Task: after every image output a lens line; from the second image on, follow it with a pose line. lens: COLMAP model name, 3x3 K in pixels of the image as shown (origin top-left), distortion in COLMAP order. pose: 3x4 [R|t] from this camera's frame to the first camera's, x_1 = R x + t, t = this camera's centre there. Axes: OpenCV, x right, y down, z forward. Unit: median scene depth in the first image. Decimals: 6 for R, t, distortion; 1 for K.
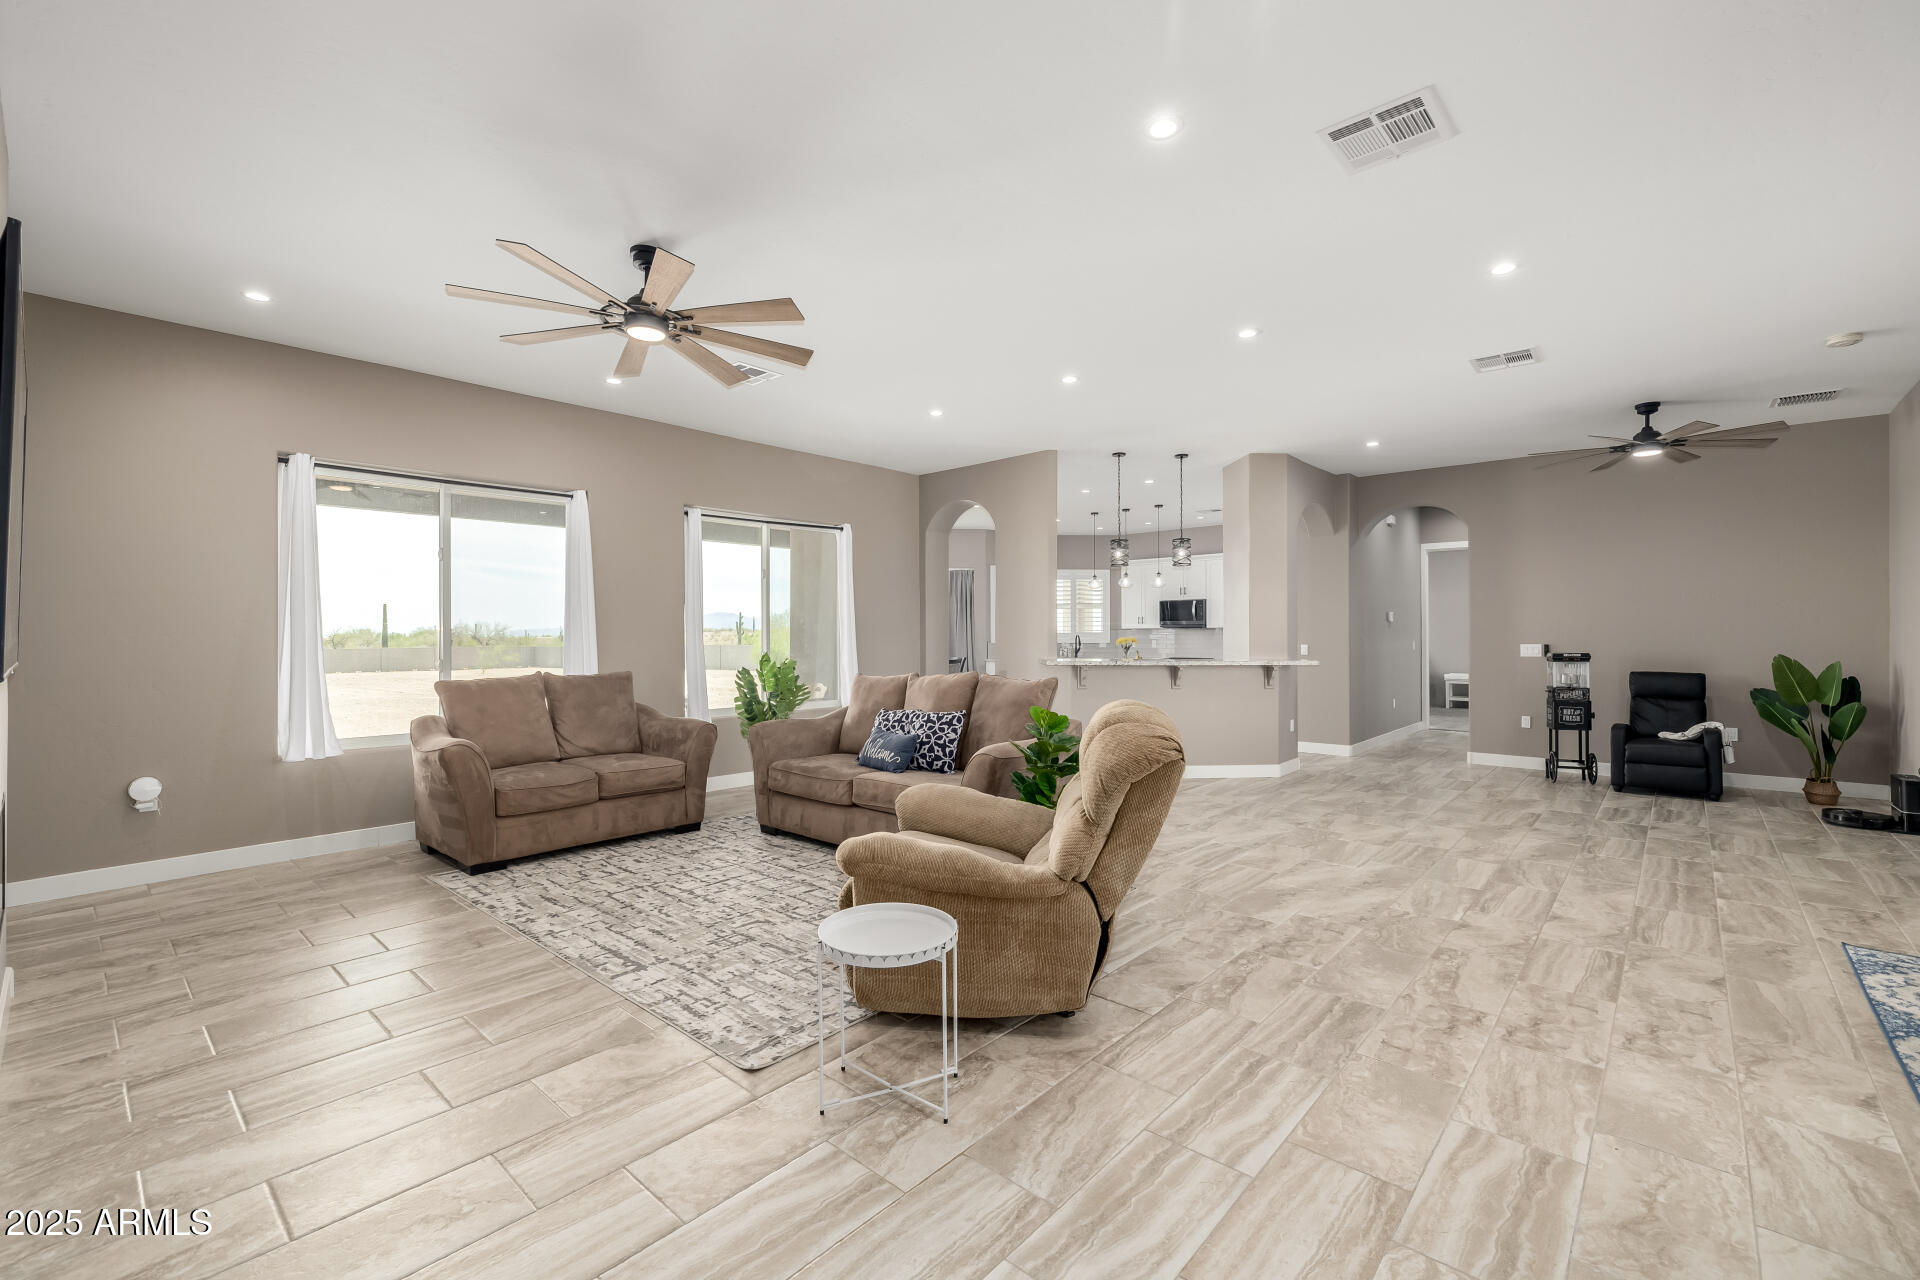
lens RADIAL K [[811.0, 0, 961.9], [0, 811.0, 634.1], [0, 0, 1]] dist [-0.001474, 0.001325]
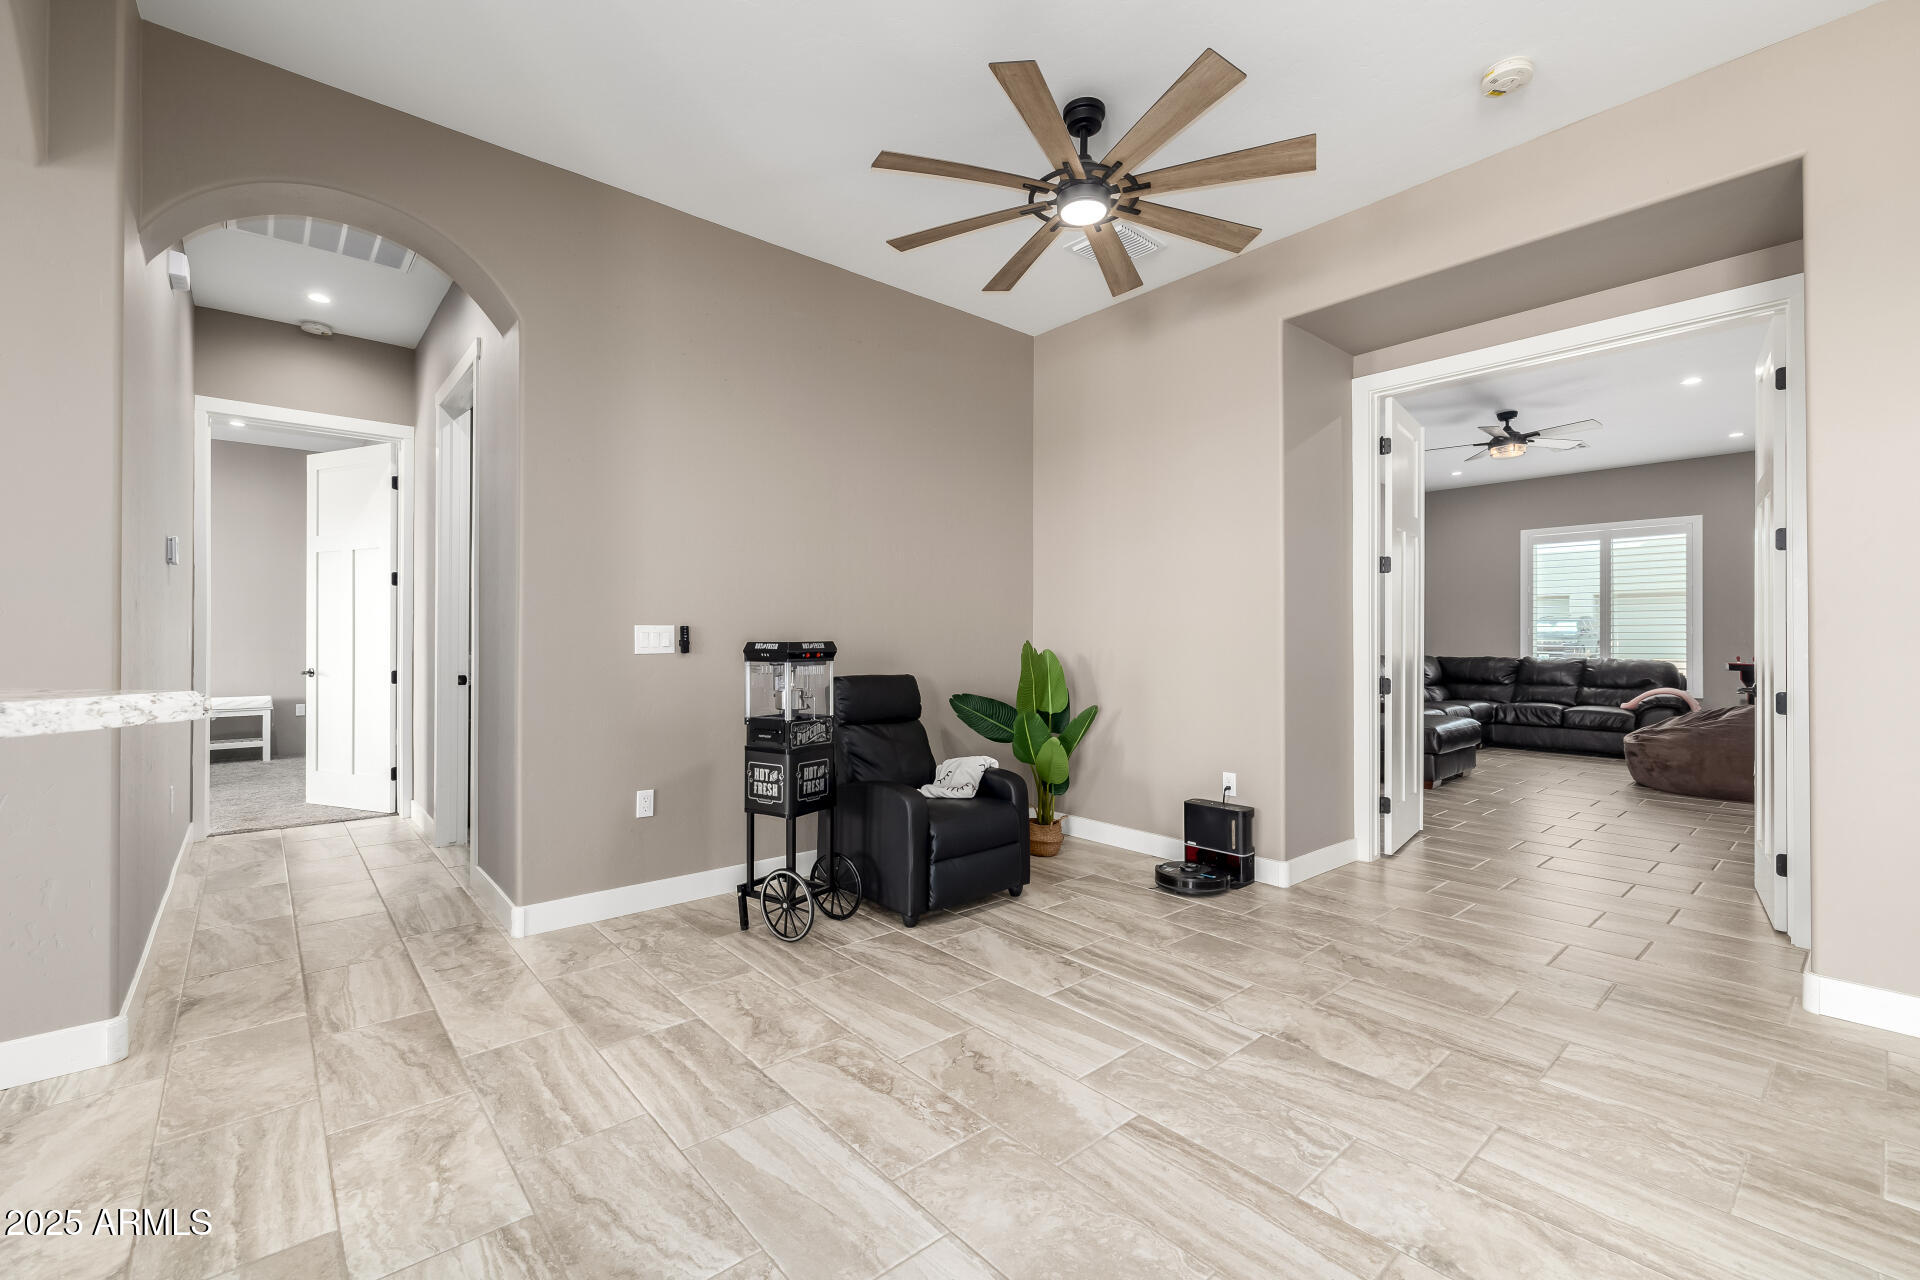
lens RADIAL K [[811.0, 0, 965.0], [0, 811.0, 641.2], [0, 0, 1]] dist [-0.001474, 0.001325]
pose [[0.130938, -0.004845, 0.991379, 0.540950], [-0.004948, 0.999972, 0.005540, 0.034452], [-0.991378, -0.005631, 0.130910, 1.479789]]
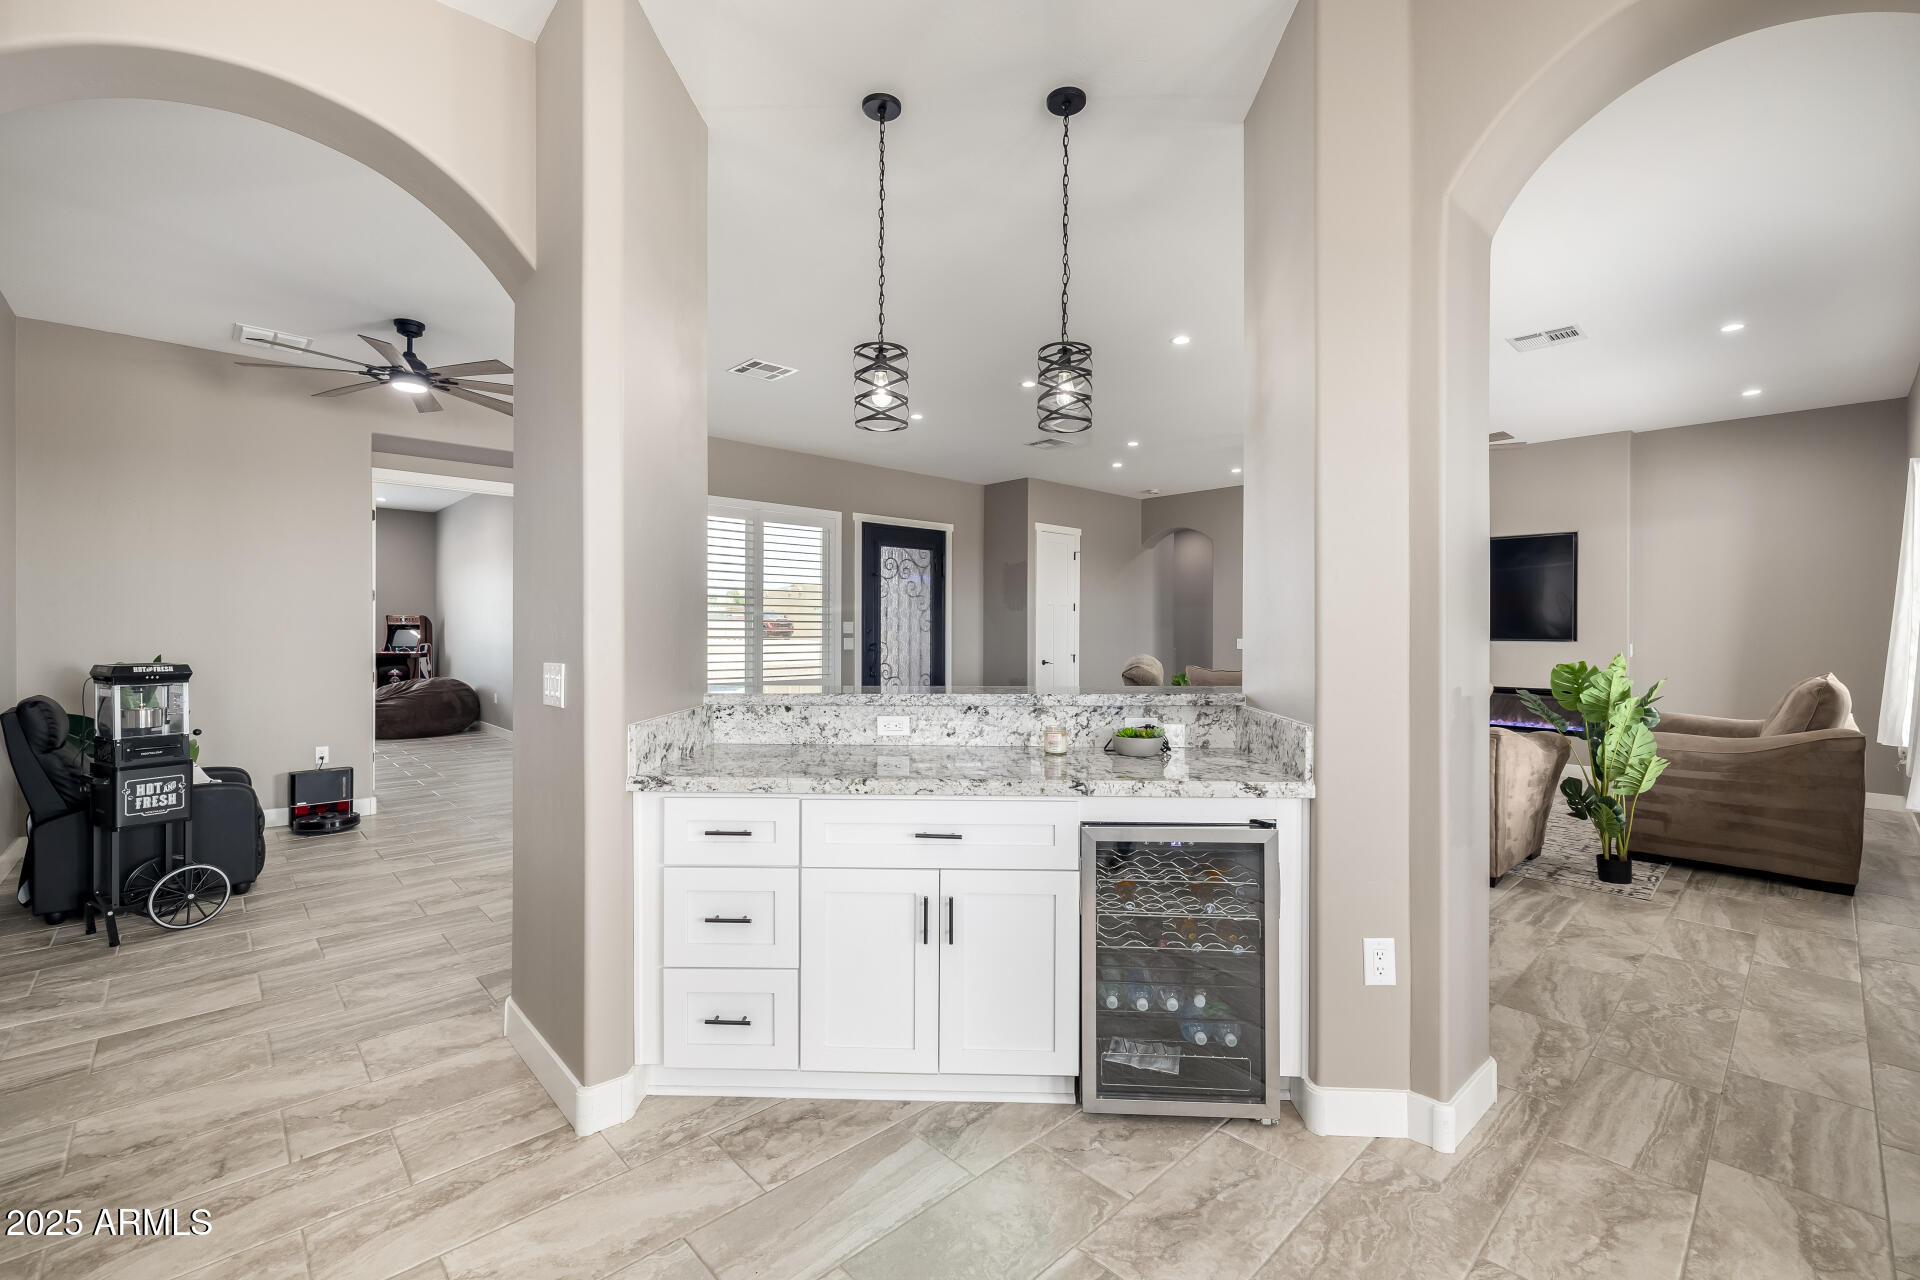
lens RADIAL K [[811.0, 0, 957.8], [0, 811.0, 637.1], [0, 0, 1]] dist [-0.001474, 0.001325]
pose [[-0.995180, -0.002287, 0.098036, 0.374089], [-0.001271, 0.999945, 0.010416, 0.000830], [-0.098055, 0.010241, -0.995128, 2.505367]]
